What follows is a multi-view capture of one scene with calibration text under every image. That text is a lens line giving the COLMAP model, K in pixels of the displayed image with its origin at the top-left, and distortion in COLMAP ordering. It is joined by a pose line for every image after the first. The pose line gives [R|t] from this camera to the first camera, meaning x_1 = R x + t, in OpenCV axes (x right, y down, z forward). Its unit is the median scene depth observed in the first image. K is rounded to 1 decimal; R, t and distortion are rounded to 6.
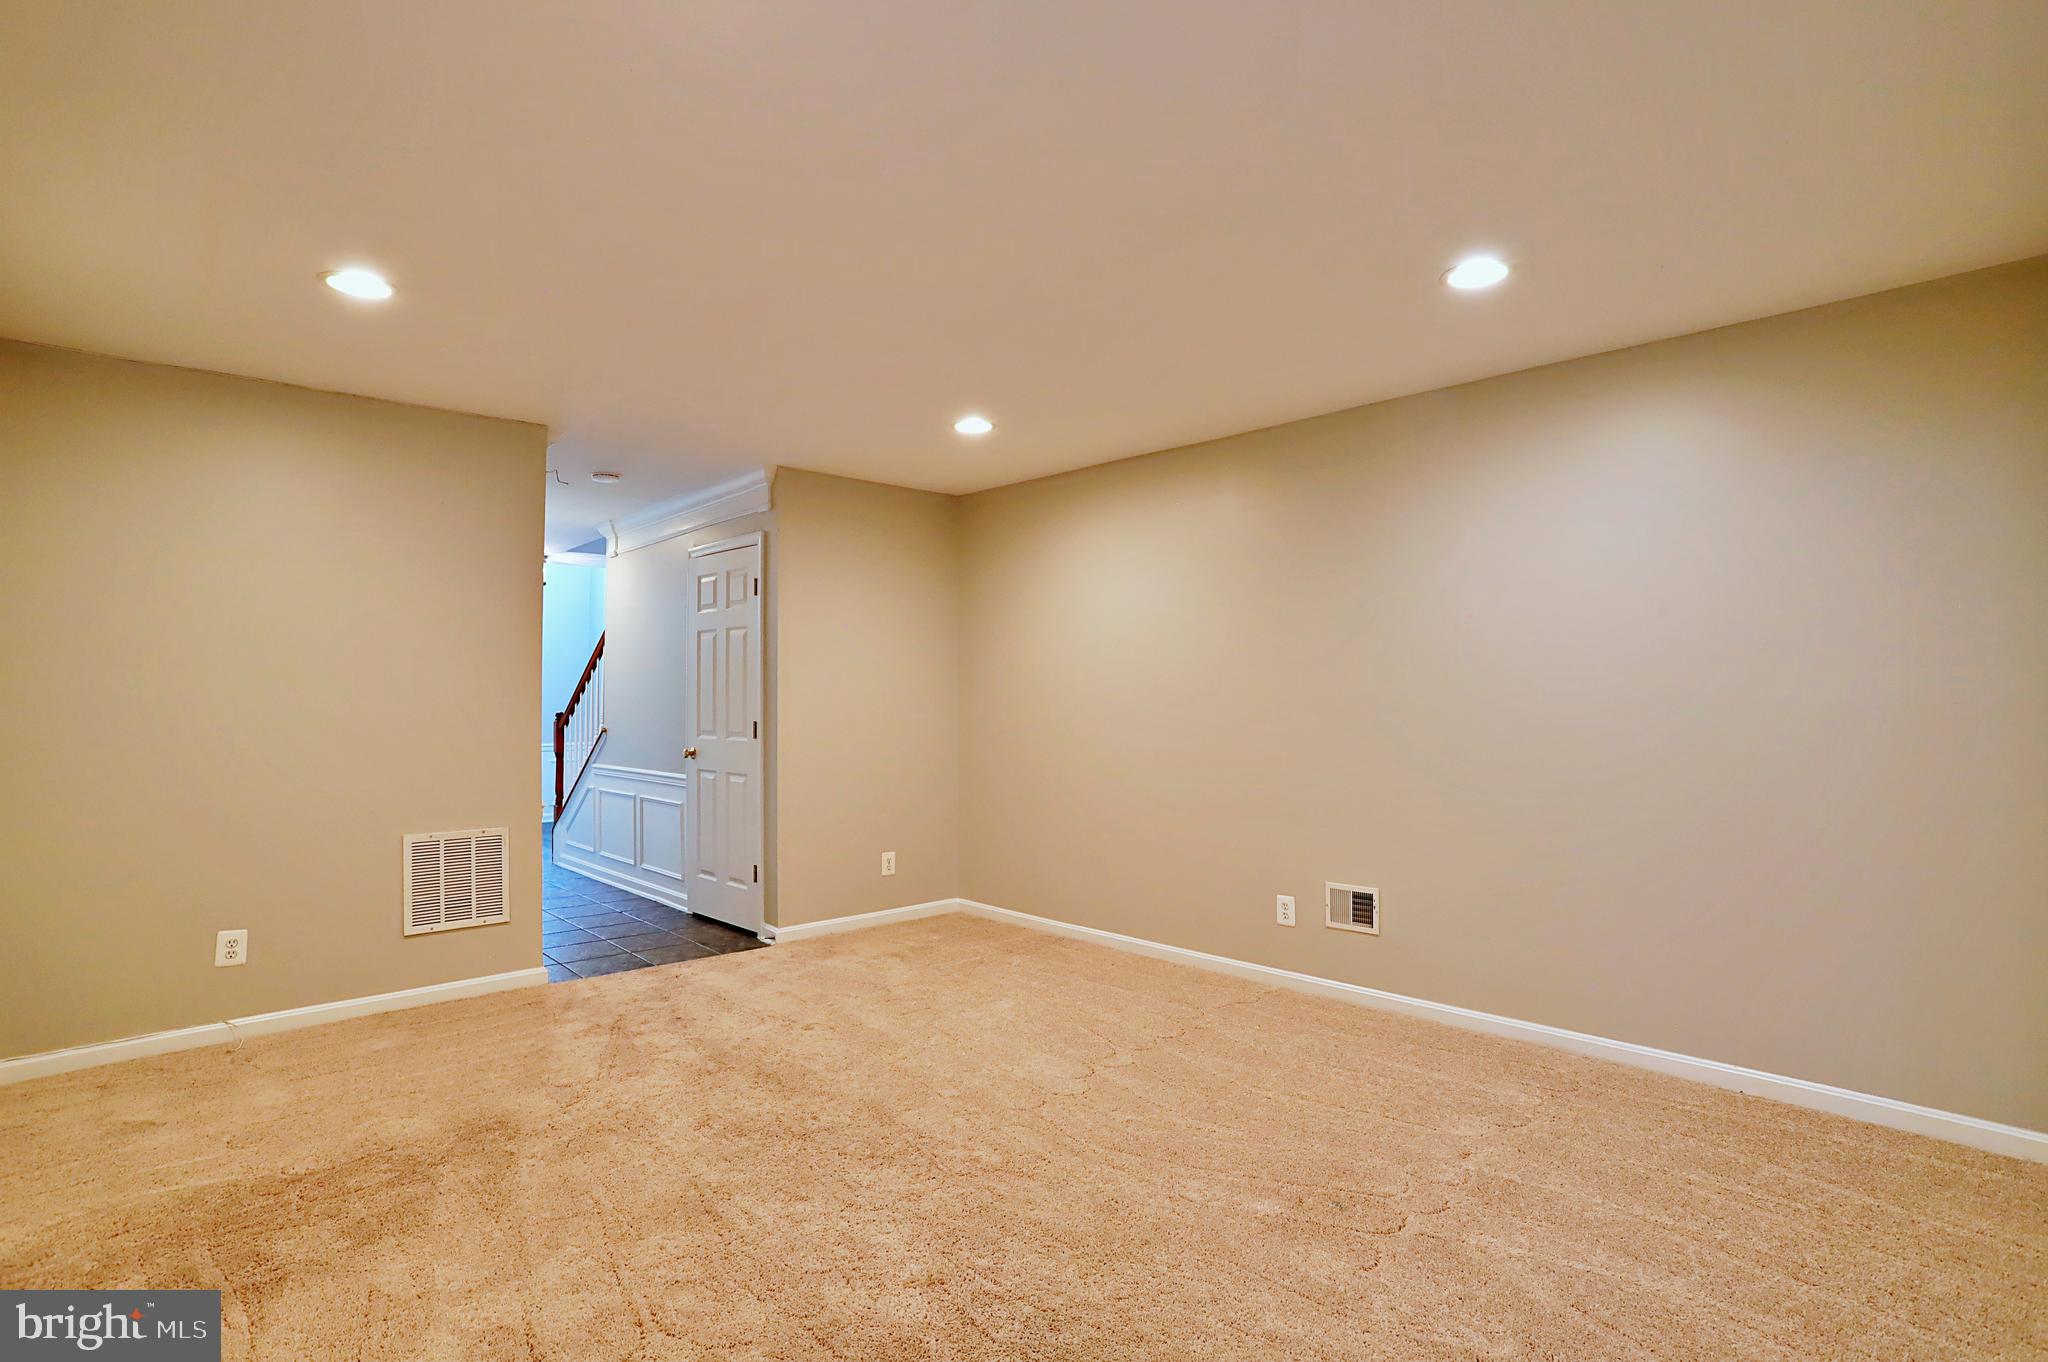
lens RADIAL K [[982.9, 0, 1017.8], [0, 982.9, 680.5], [0, 0, 1]] dist [-0.064093, 0.026755]
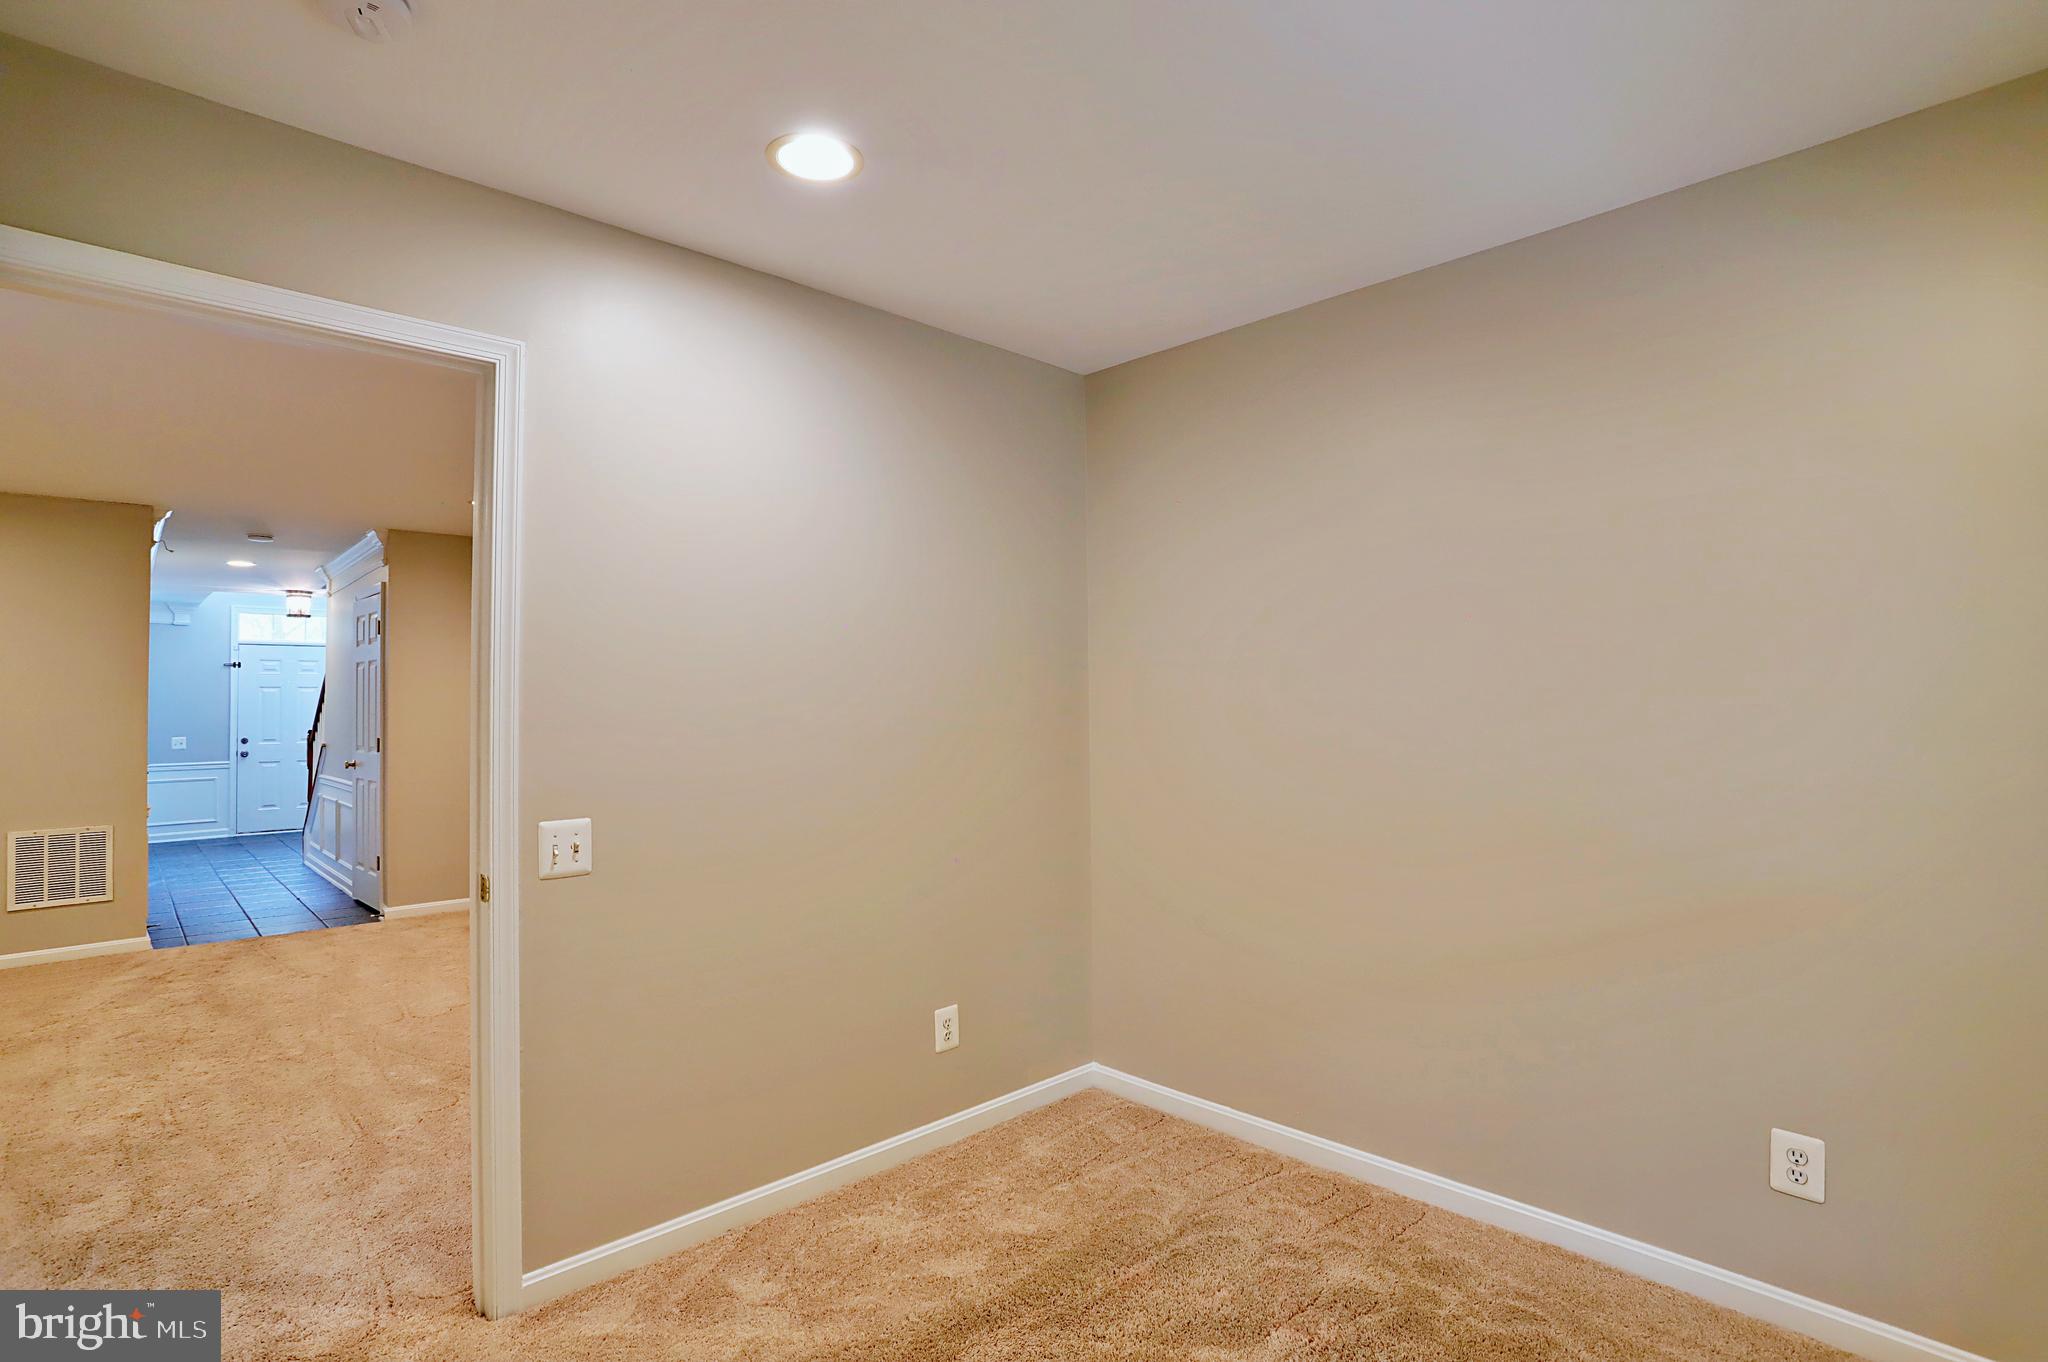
lens RADIAL K [[982.9, 0, 1017.8], [0, 982.9, 680.5], [0, 0, 1]] dist [-0.064093, 0.026755]
pose [[0.999926, -0.010152, 0.006699, 0.670582], [0.010201, 0.999921, -0.007329, -0.017194], [-0.006624, 0.007397, 0.999951, -0.257089]]
